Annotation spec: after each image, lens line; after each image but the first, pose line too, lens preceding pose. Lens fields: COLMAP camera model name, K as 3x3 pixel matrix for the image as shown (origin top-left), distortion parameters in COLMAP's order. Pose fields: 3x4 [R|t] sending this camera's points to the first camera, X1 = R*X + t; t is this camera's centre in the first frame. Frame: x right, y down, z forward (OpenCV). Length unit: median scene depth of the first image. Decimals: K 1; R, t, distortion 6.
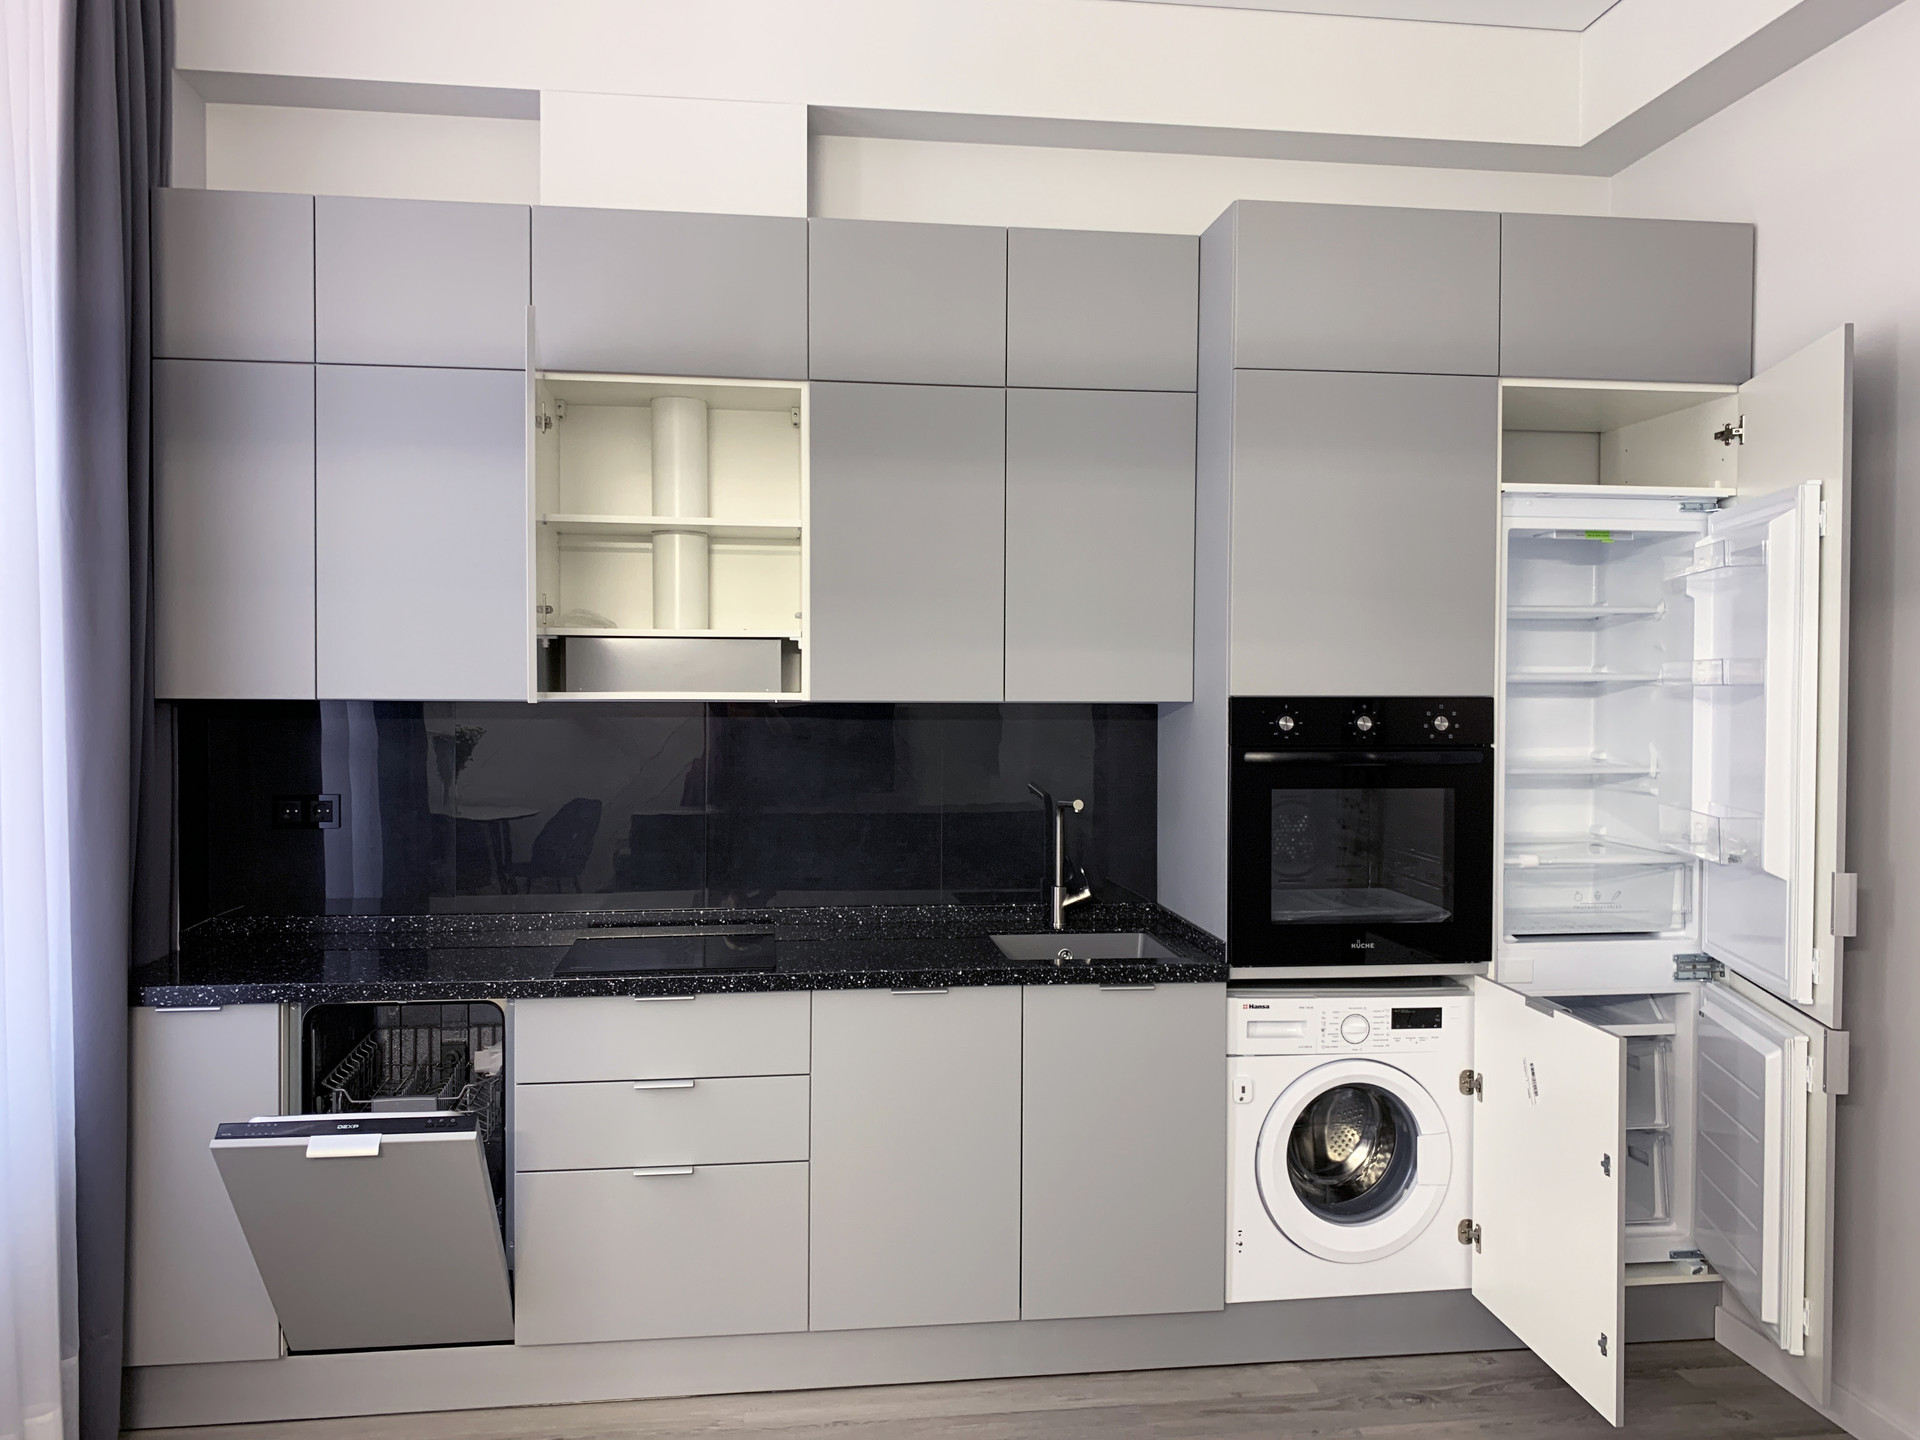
lens RADIAL K [[1472.9, 0, 958.7], [0, 1472.9, 709.7], [0, 0, 1]] dist [0.025185, -0.033868]
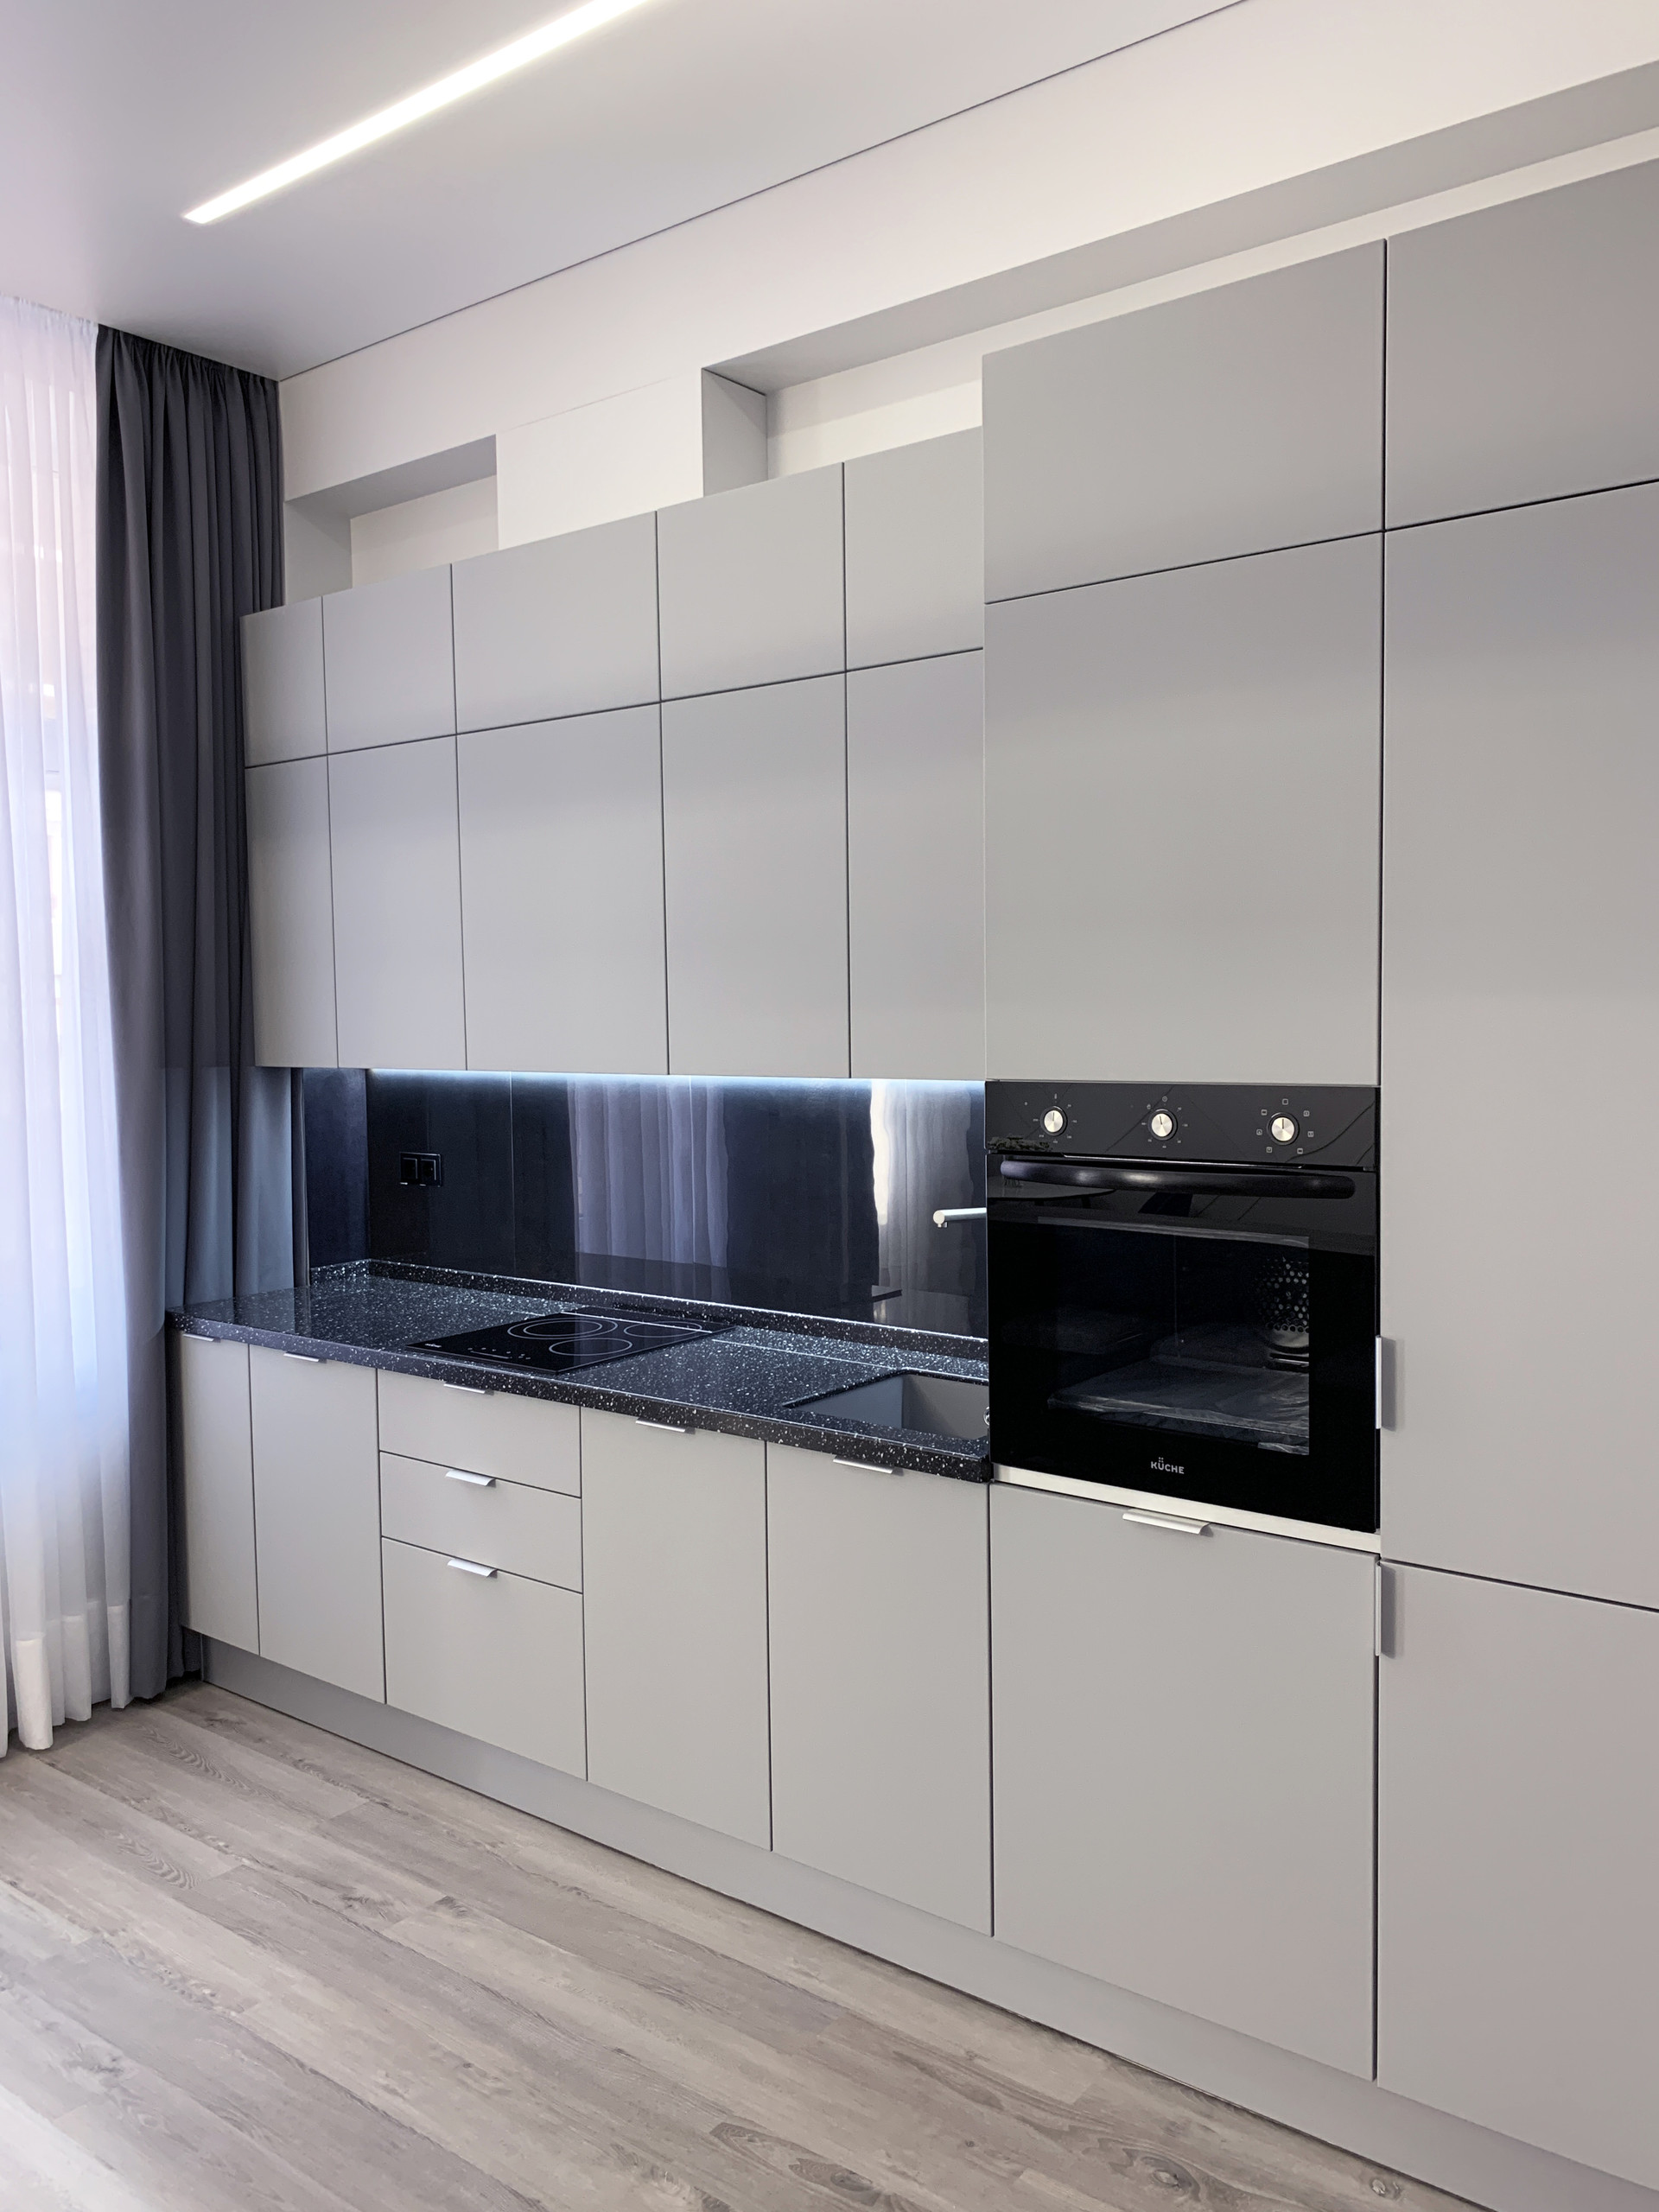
lens RADIAL K [[1696.9, 0, 829.7], [0, 1696.9, 1118.9], [0, 0, 1]] dist [0.025185, -0.033868]
pose [[0.704879, 0.032244, -0.708594, 0.706555], [-0.001958, 0.999051, 0.043513, -0.025643], [0.709325, -0.029284, 0.704273, 0.382452]]
